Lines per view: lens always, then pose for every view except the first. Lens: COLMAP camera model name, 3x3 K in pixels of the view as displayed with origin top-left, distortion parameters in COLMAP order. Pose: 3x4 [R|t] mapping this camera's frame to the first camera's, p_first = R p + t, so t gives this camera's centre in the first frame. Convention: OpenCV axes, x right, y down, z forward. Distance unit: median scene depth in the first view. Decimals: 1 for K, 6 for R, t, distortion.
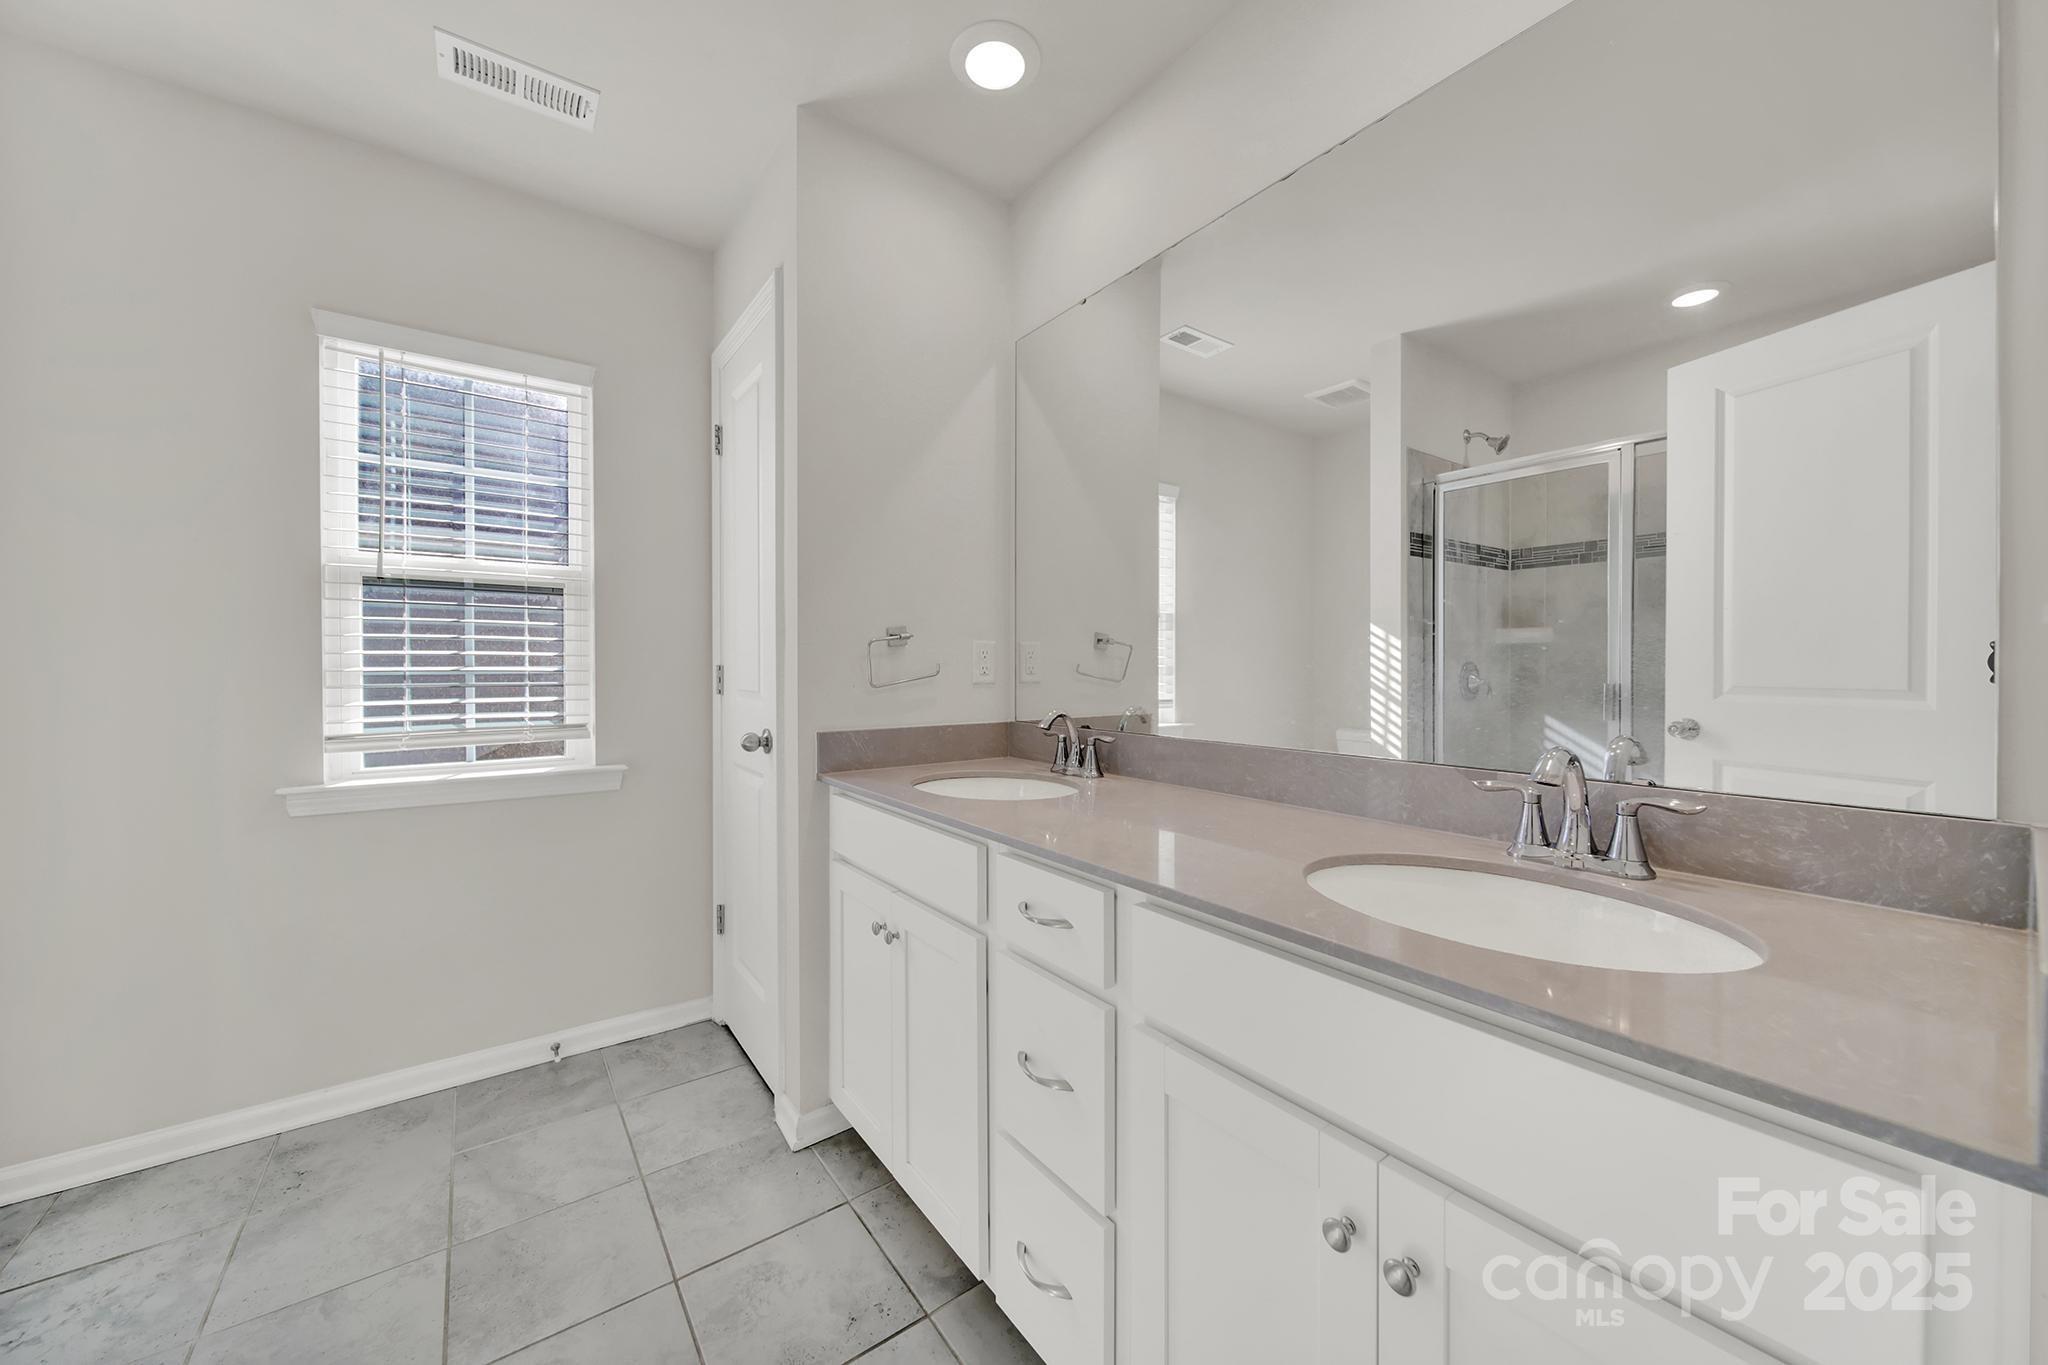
lens RADIAL K [[733.0, 0, 1021.5], [0, 733.0, 673.2], [0, 0, 1]] dist [0.002435, -0.000038]
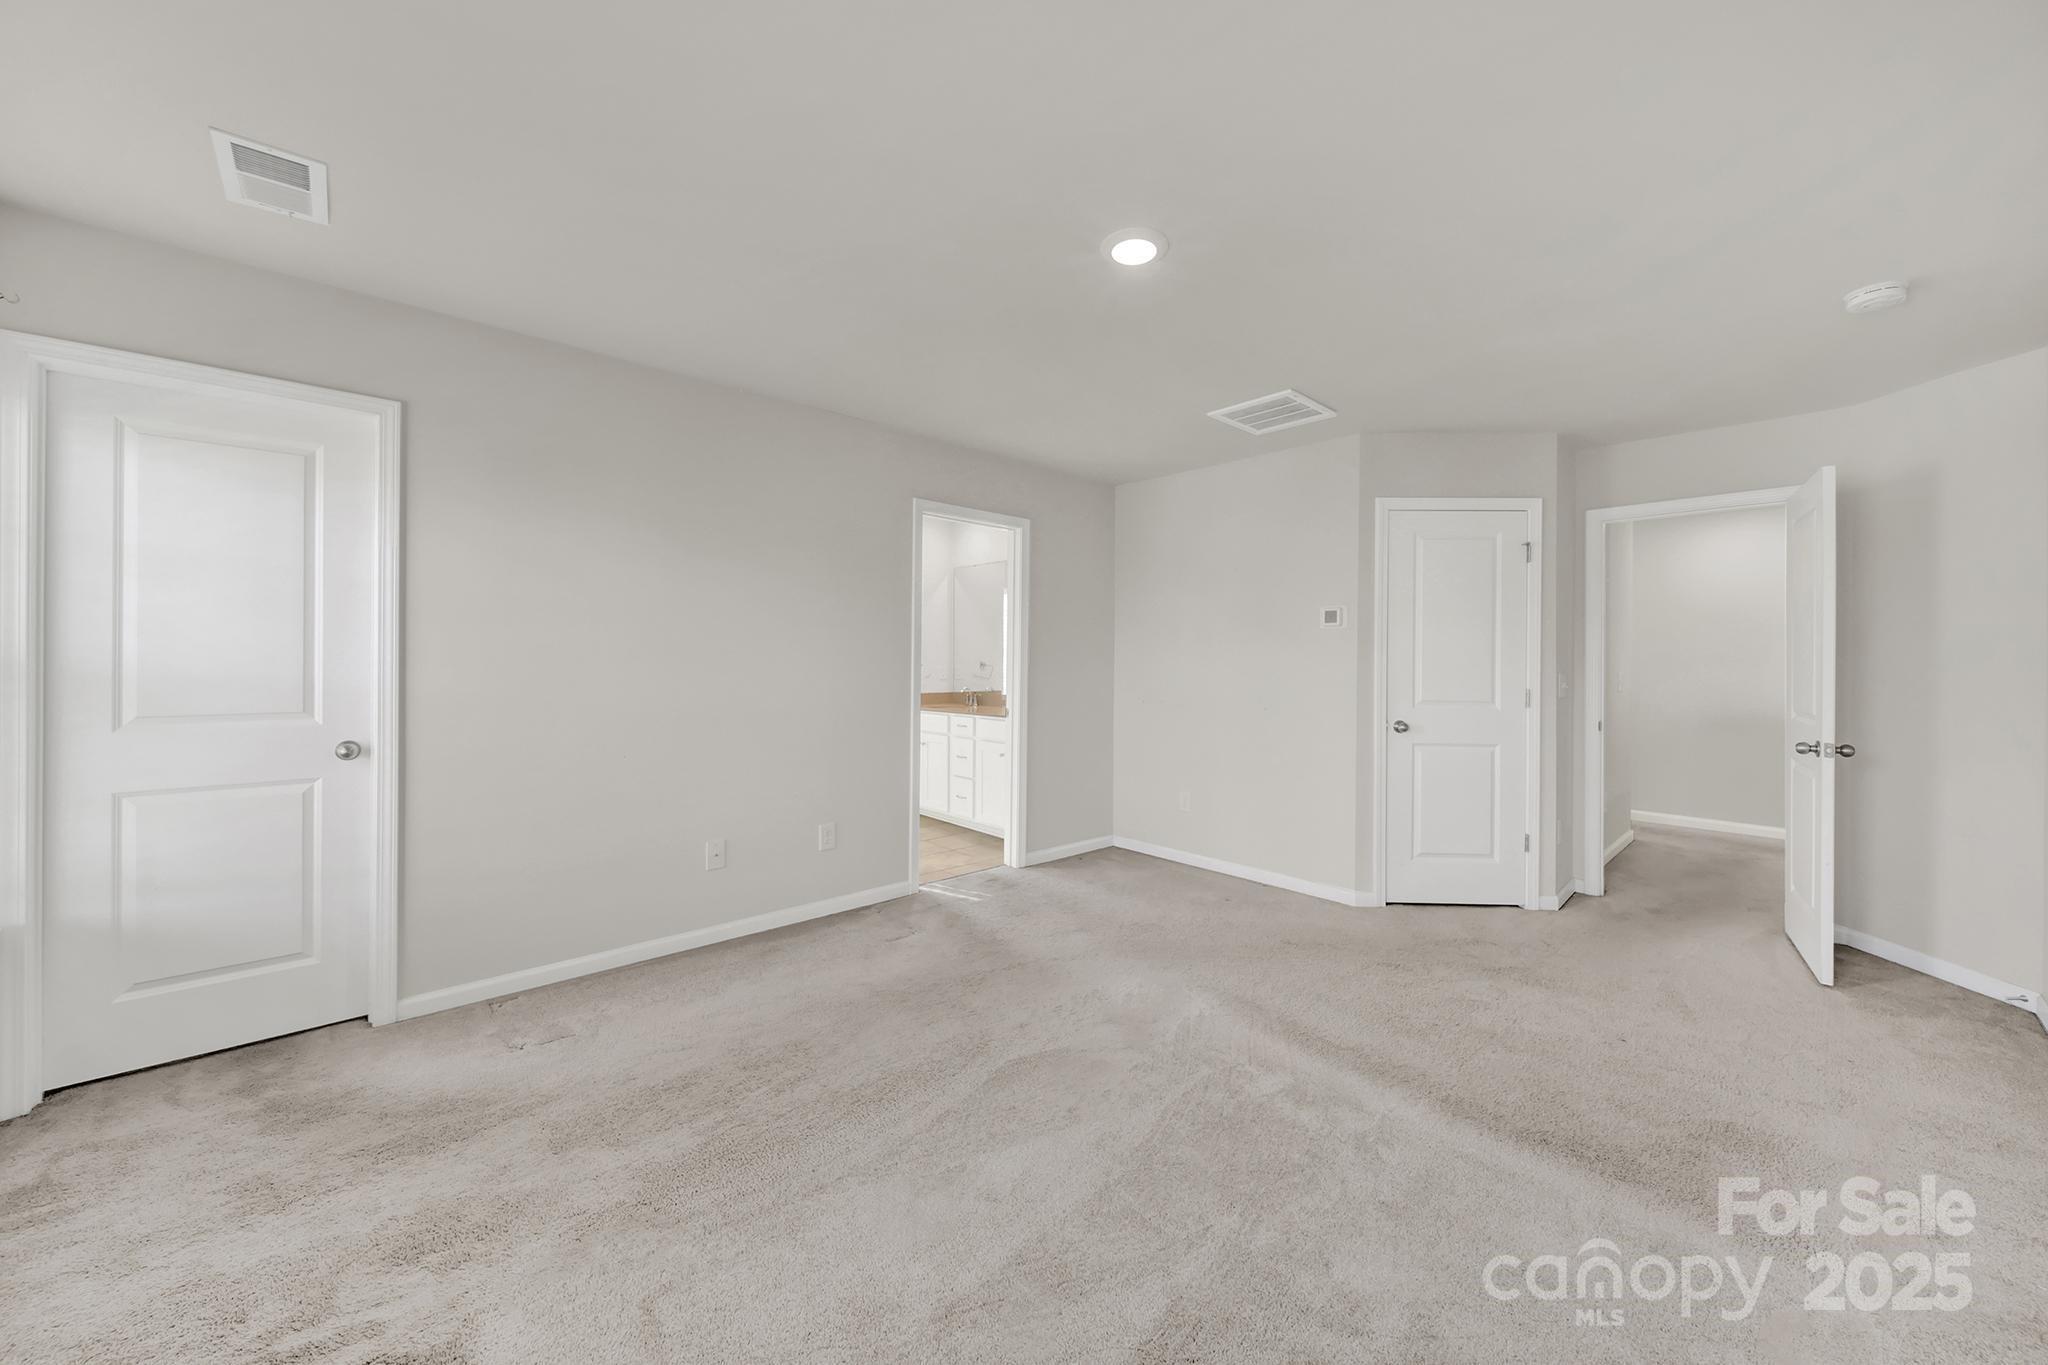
lens RADIAL K [[733.0, 0, 1021.5], [0, 733.0, 673.2], [0, 0, 1]] dist [0.002435, -0.000038]
pose [[0.994603, 0.000473, 0.103748, -0.044753], [-0.000183, 0.999996, -0.002799, -0.005134], [-0.103749, 0.002765, 0.994600, -2.237055]]
